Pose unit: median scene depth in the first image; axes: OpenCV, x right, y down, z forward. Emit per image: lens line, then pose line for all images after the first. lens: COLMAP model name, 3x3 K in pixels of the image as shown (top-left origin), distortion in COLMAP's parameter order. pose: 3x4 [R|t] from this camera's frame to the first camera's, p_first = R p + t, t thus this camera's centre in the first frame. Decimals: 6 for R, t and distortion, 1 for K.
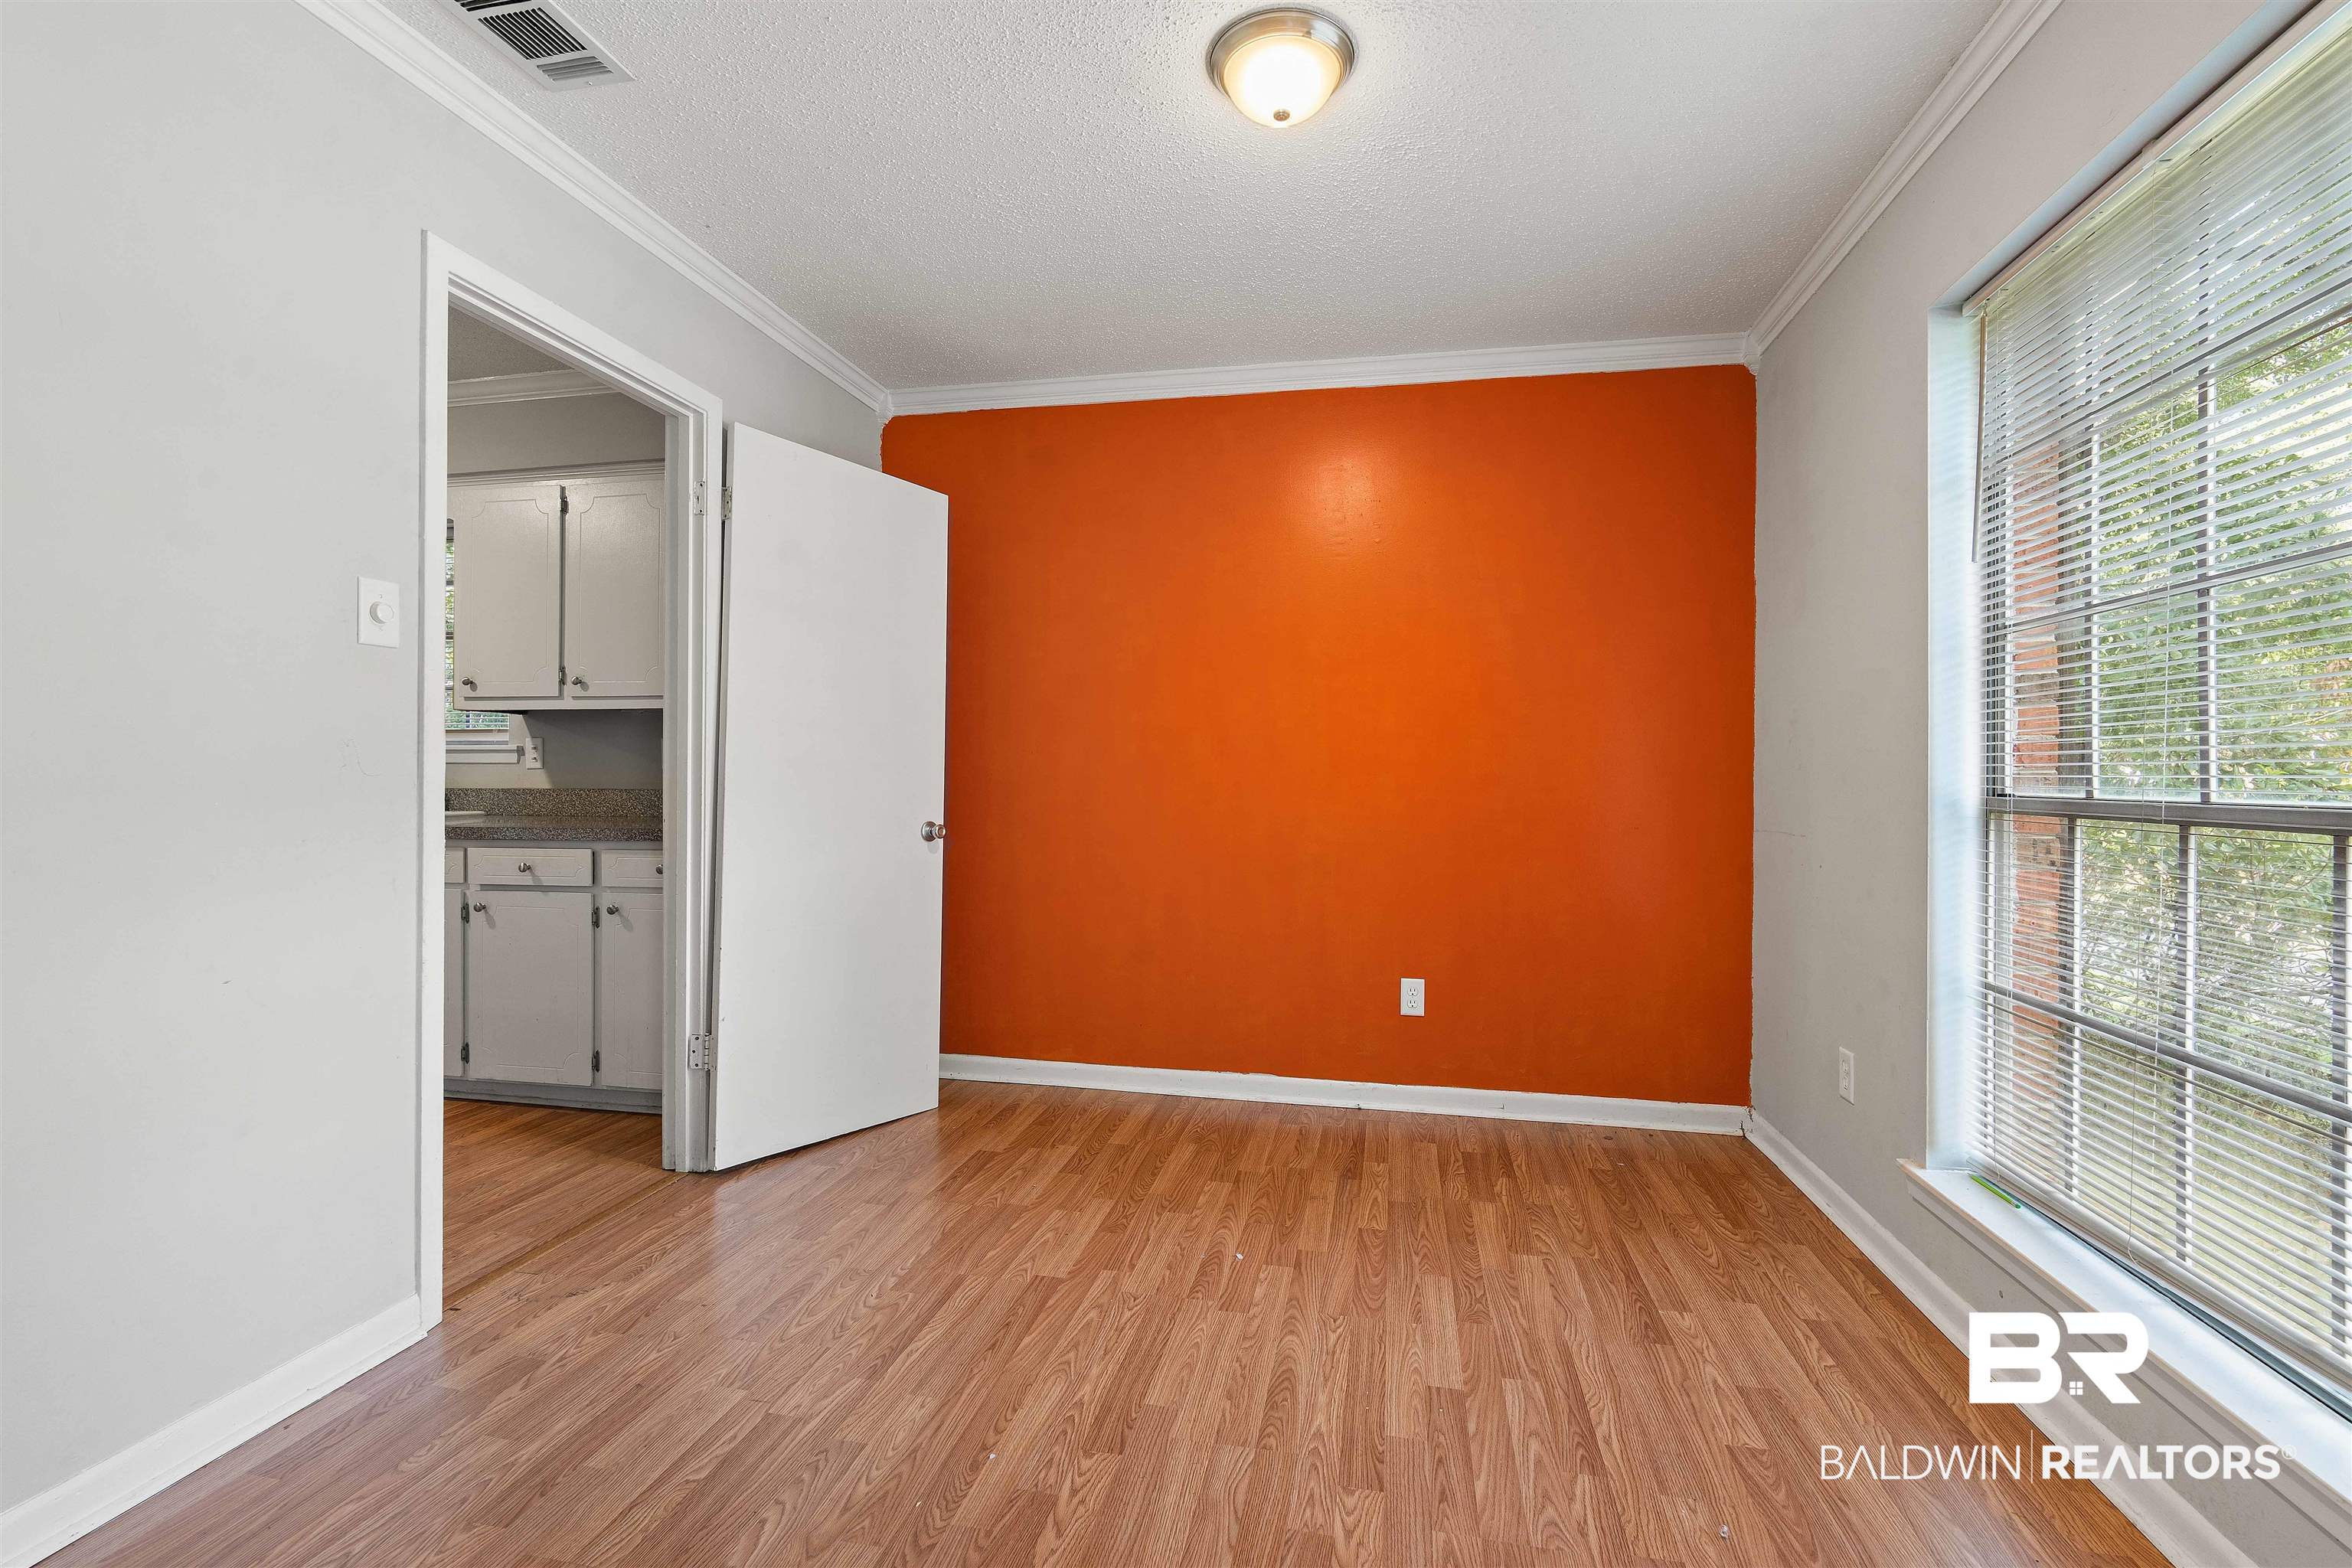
lens RADIAL K [[1016.4, 0, 1187.5], [0, 1016.4, 781.9], [0, 0, 1]] dist [-0.002530, 0.000635]
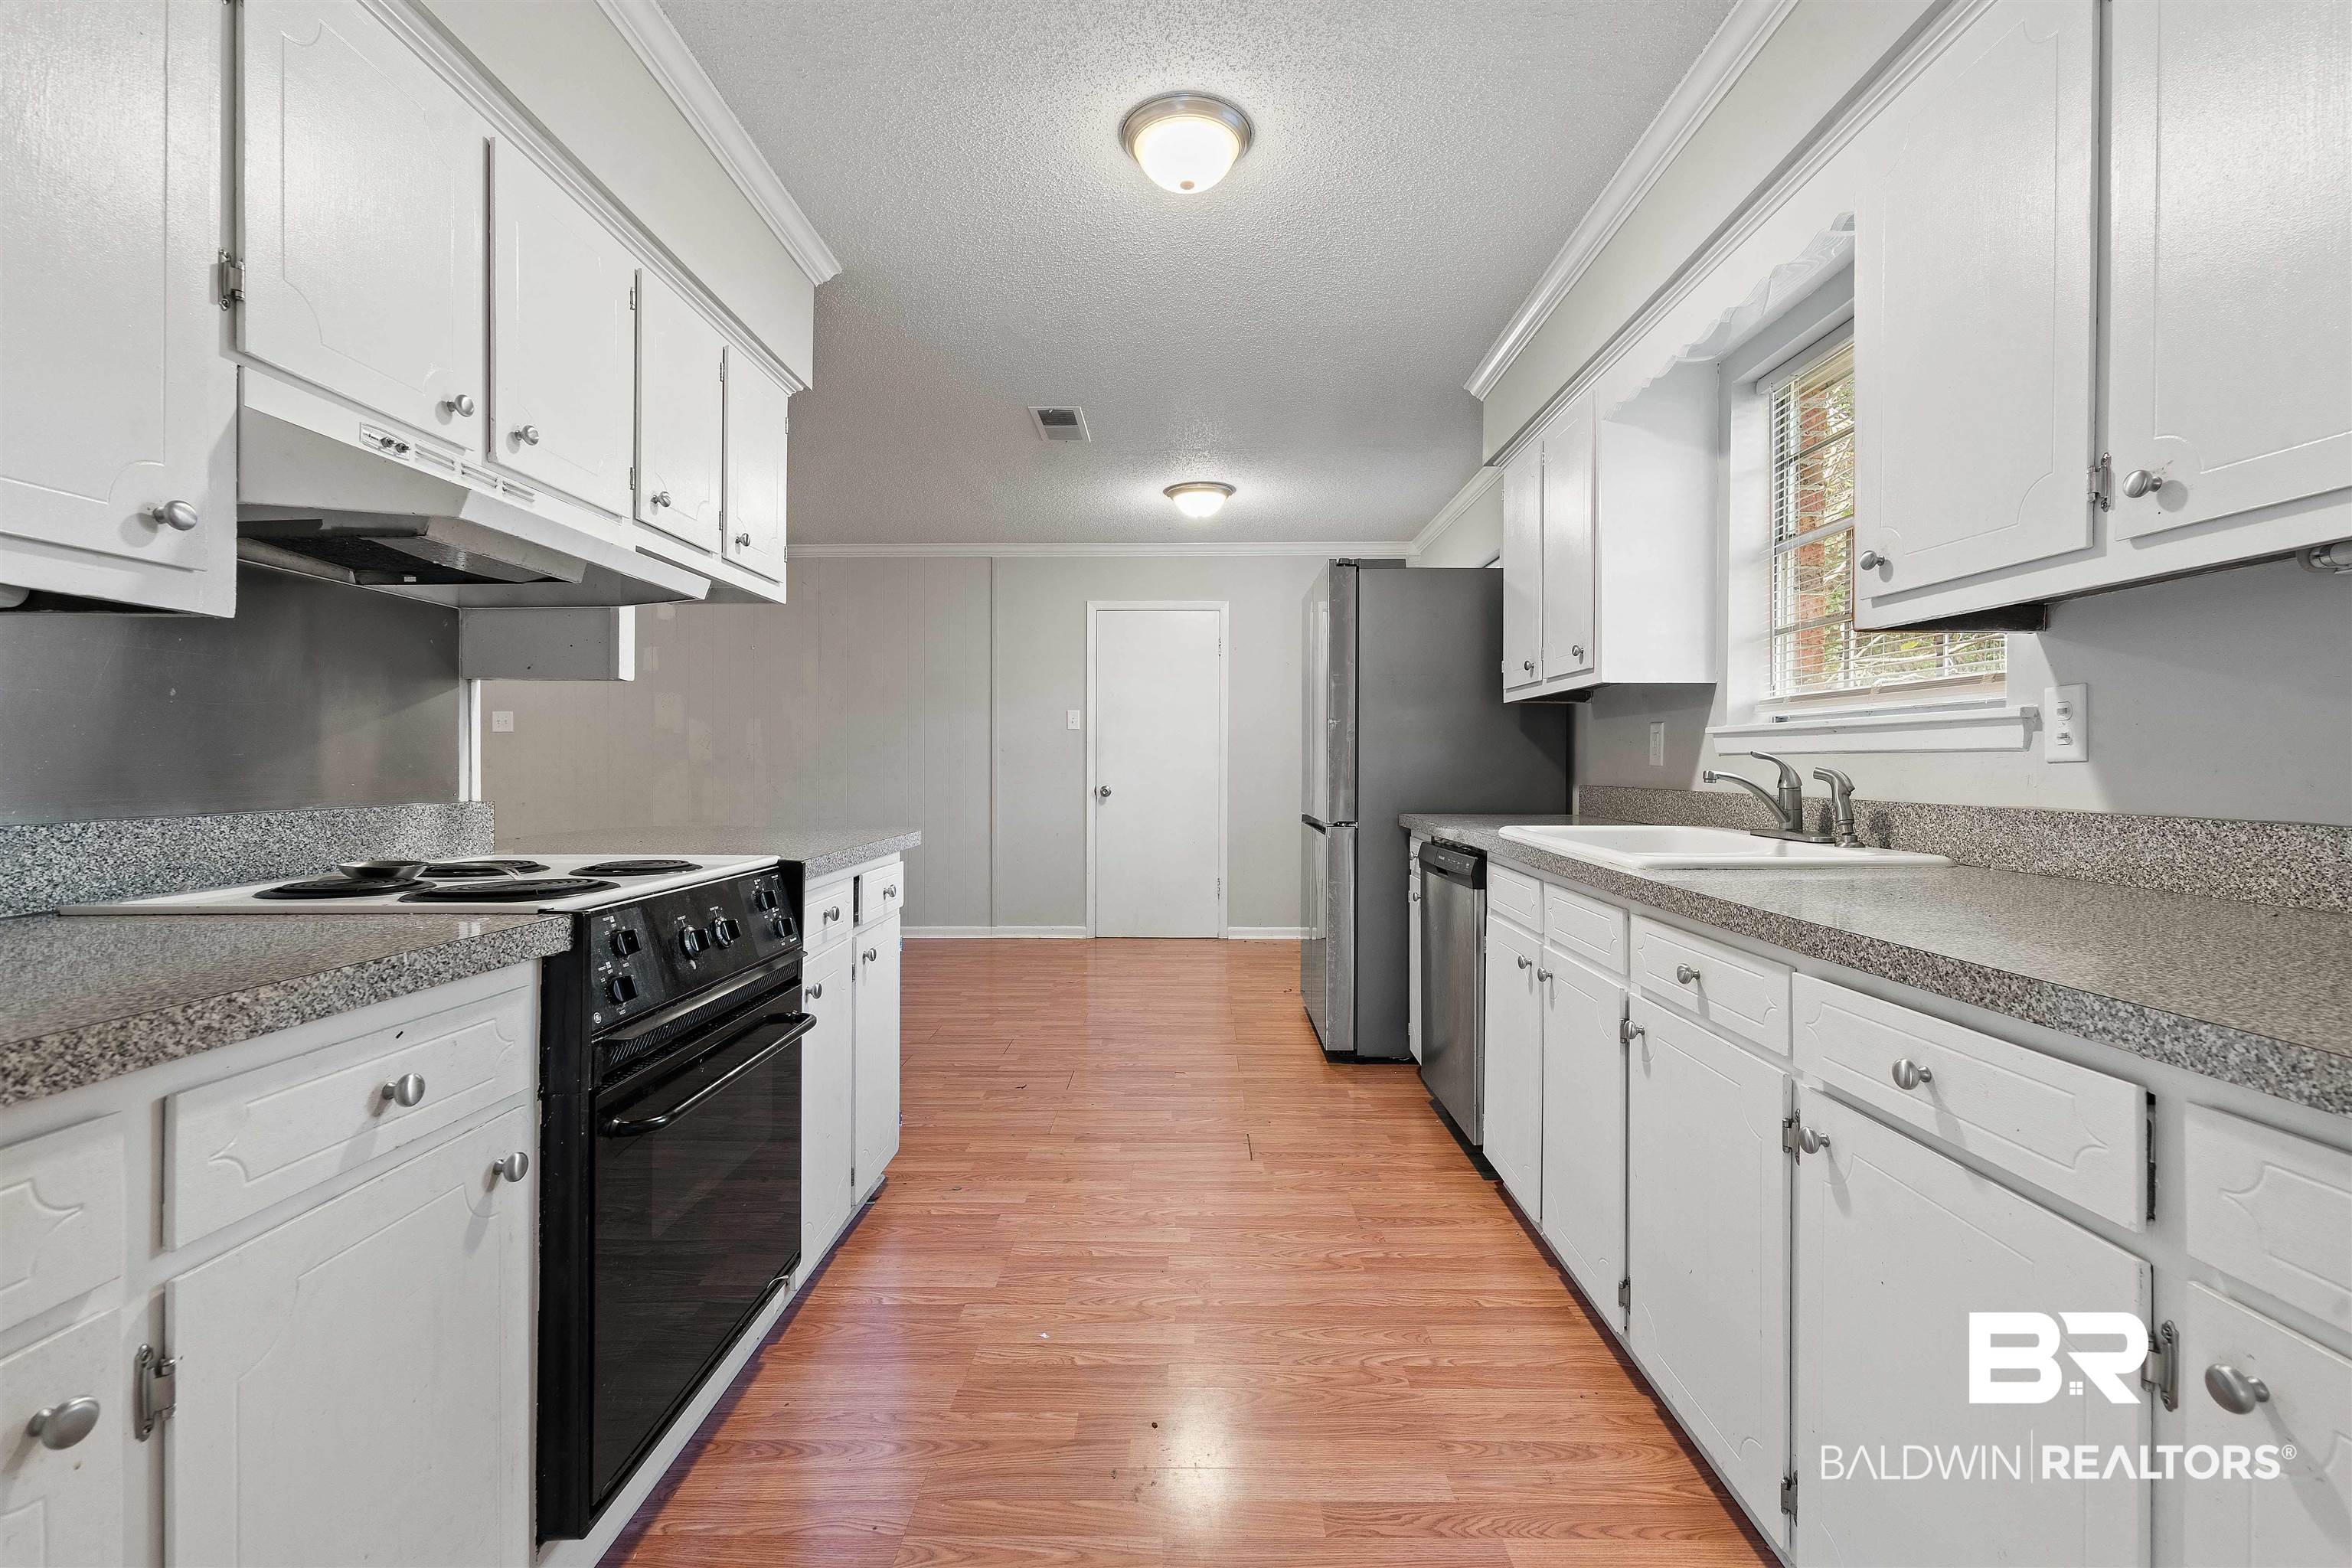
lens RADIAL K [[1033.6, 0, 1193.1], [0, 1033.6, 771.2], [0, 0, 1]] dist [-0.005719, 0.000314]
pose [[0.196230, -0.003196, -0.980553, -0.339413], [-0.003663, 0.999985, -0.003992, -0.006624], [0.980551, 0.004375, 0.196215, 0.636456]]
